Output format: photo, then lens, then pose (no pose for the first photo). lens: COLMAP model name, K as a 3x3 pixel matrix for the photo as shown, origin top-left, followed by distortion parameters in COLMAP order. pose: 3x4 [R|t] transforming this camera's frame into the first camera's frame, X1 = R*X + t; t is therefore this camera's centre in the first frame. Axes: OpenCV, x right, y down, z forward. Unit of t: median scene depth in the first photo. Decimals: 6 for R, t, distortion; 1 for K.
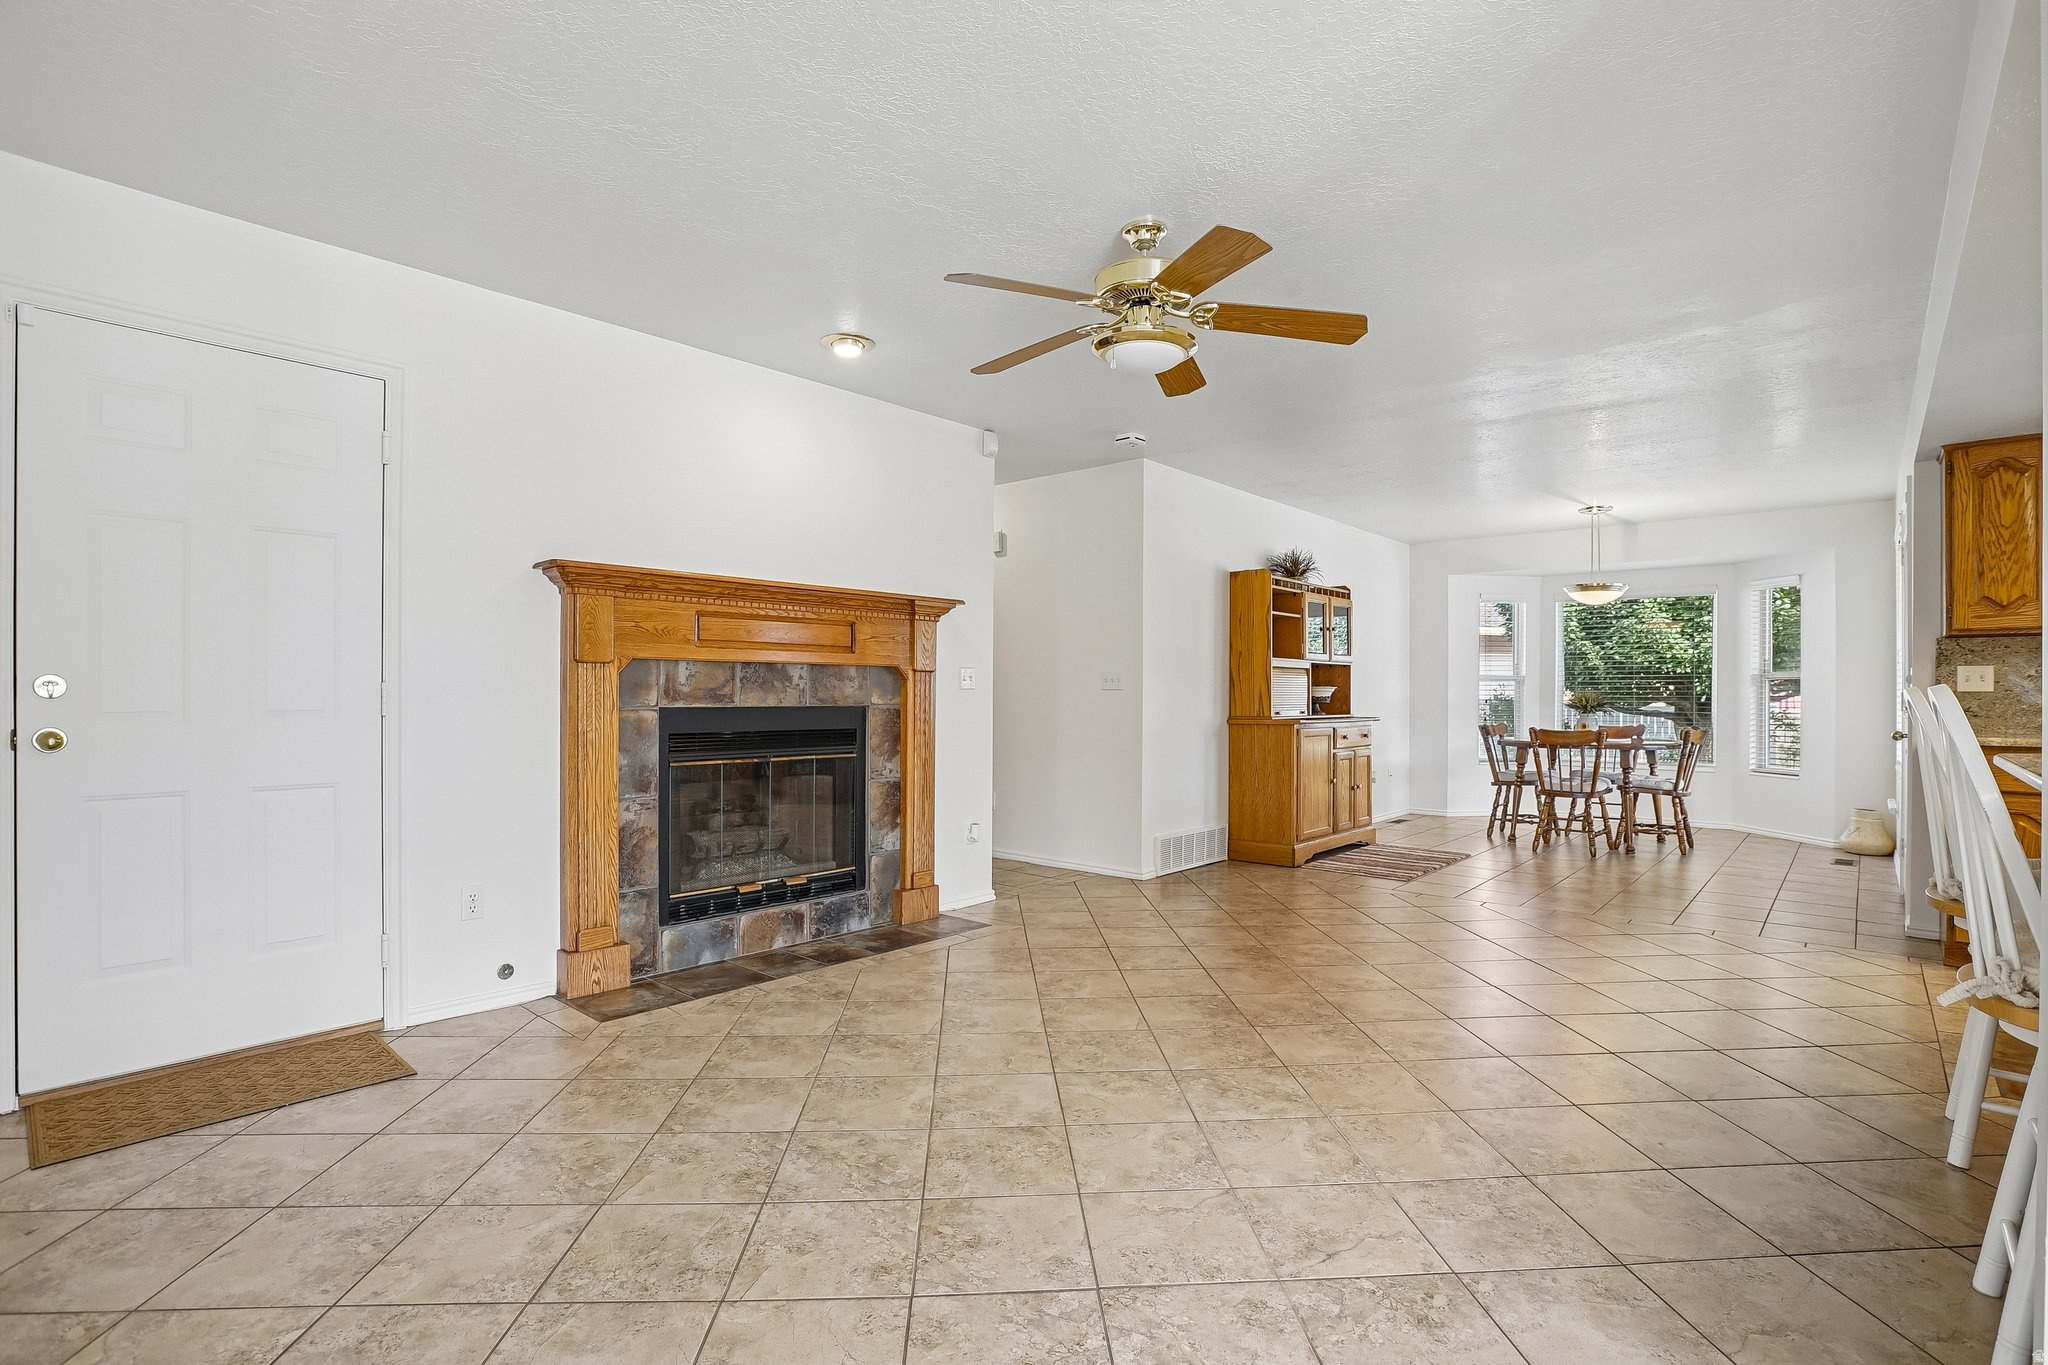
lens RADIAL K [[965.7, 0, 1035.3], [0, 965.7, 697.8], [0, 0, 1]] dist [-0.029945, 0.001946]
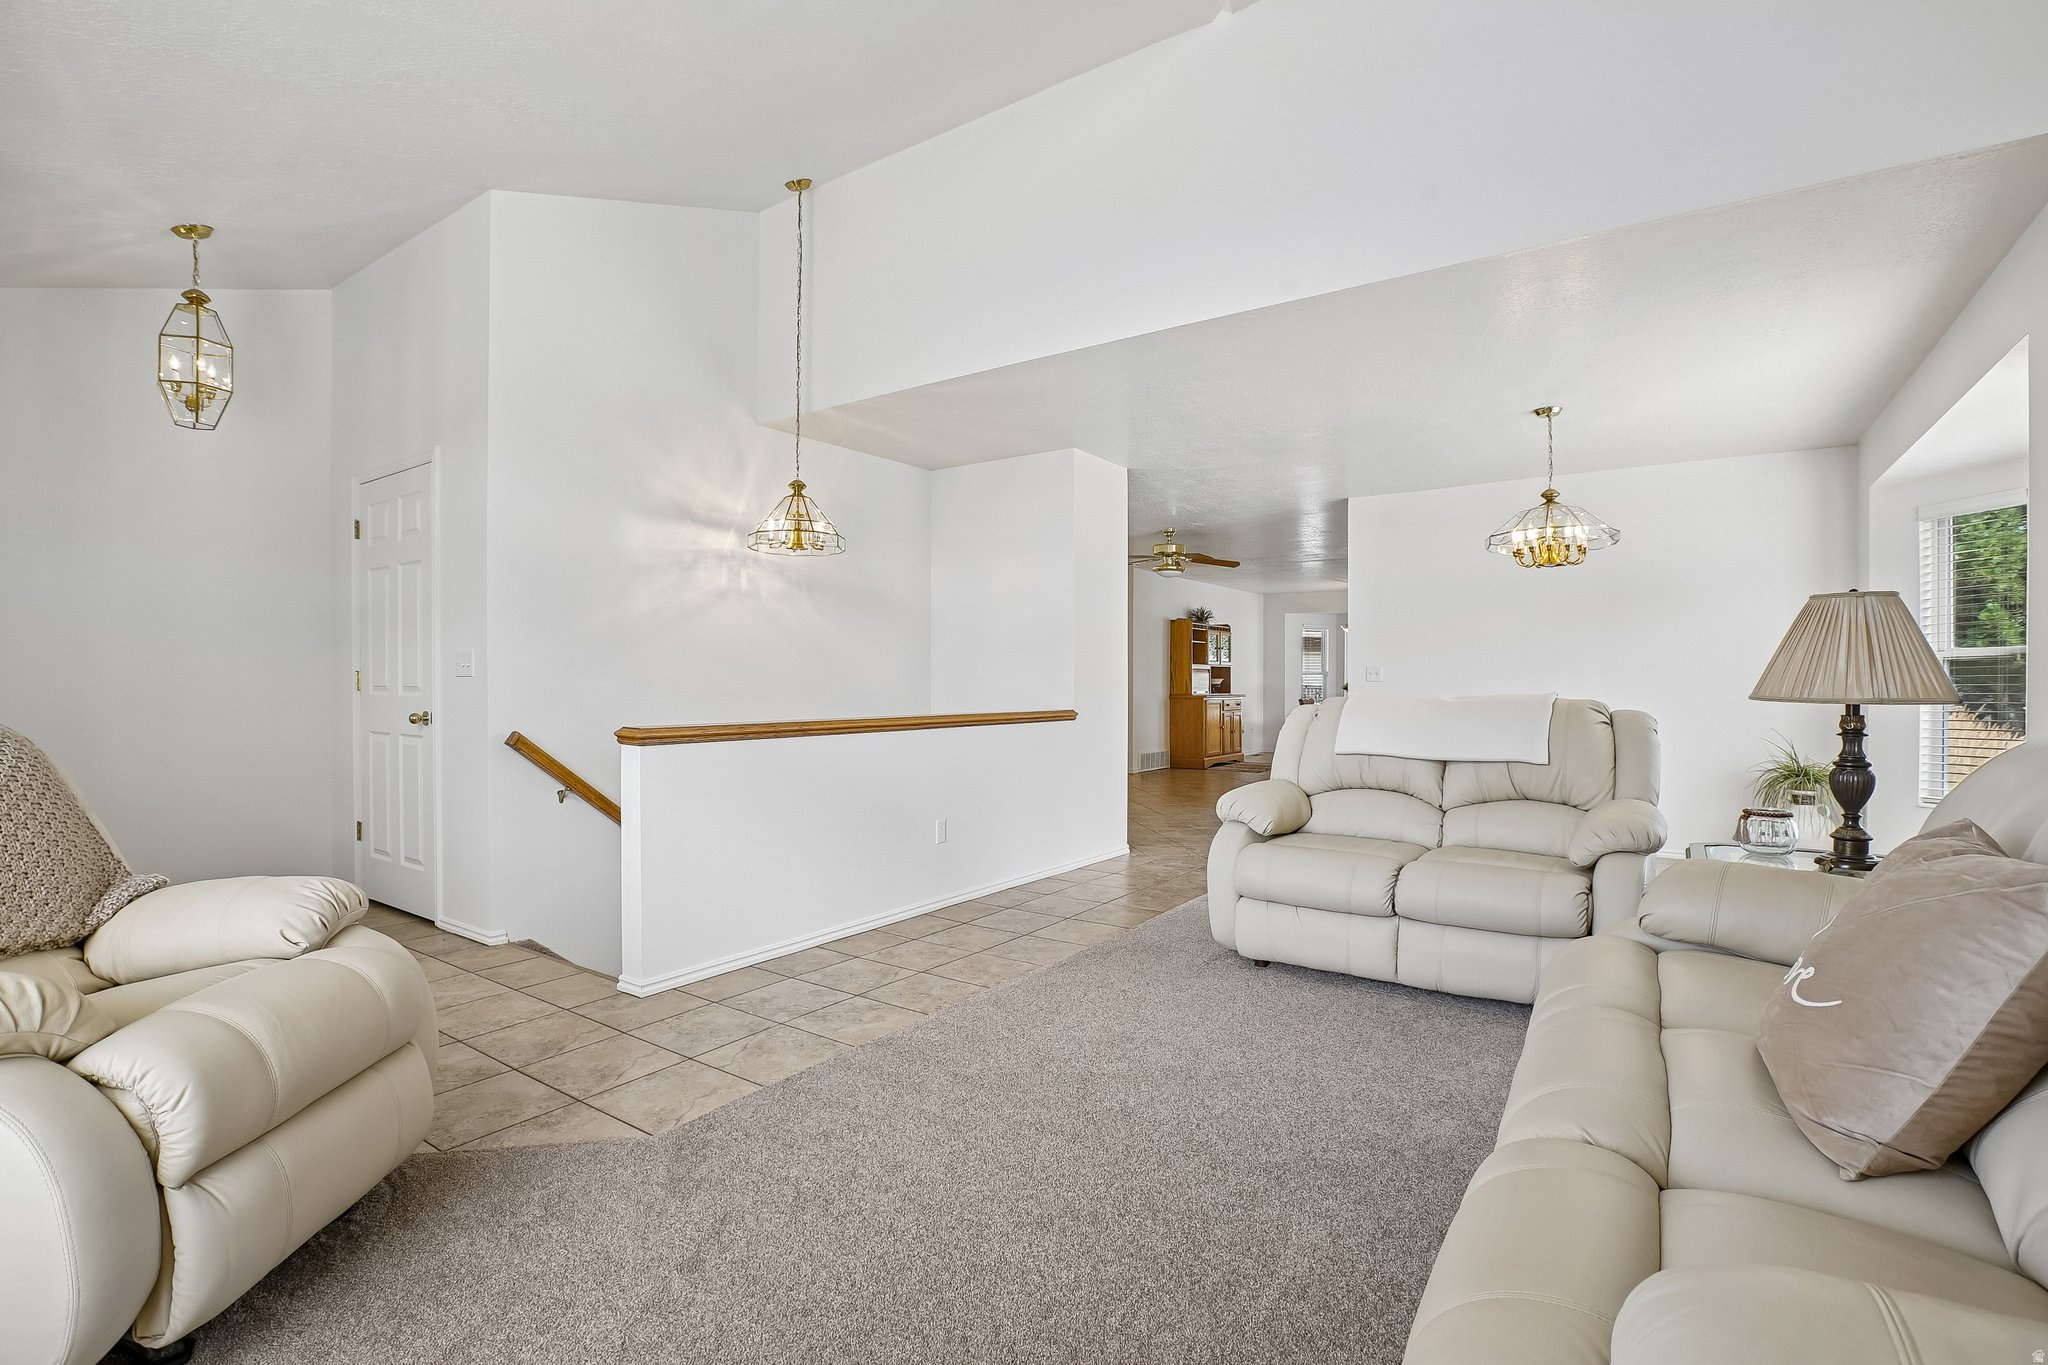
lens RADIAL K [[941.1, 0, 1048.7], [0, 941.1, 680.3], [0, 0, 1]] dist [-0.052256, 0.016307]
pose [[0.991537, -0.003170, 0.129785, -0.326565], [0.003936, 0.999976, -0.005643, 0.001267], [-0.129764, 0.006106, 0.991526, -0.960872]]
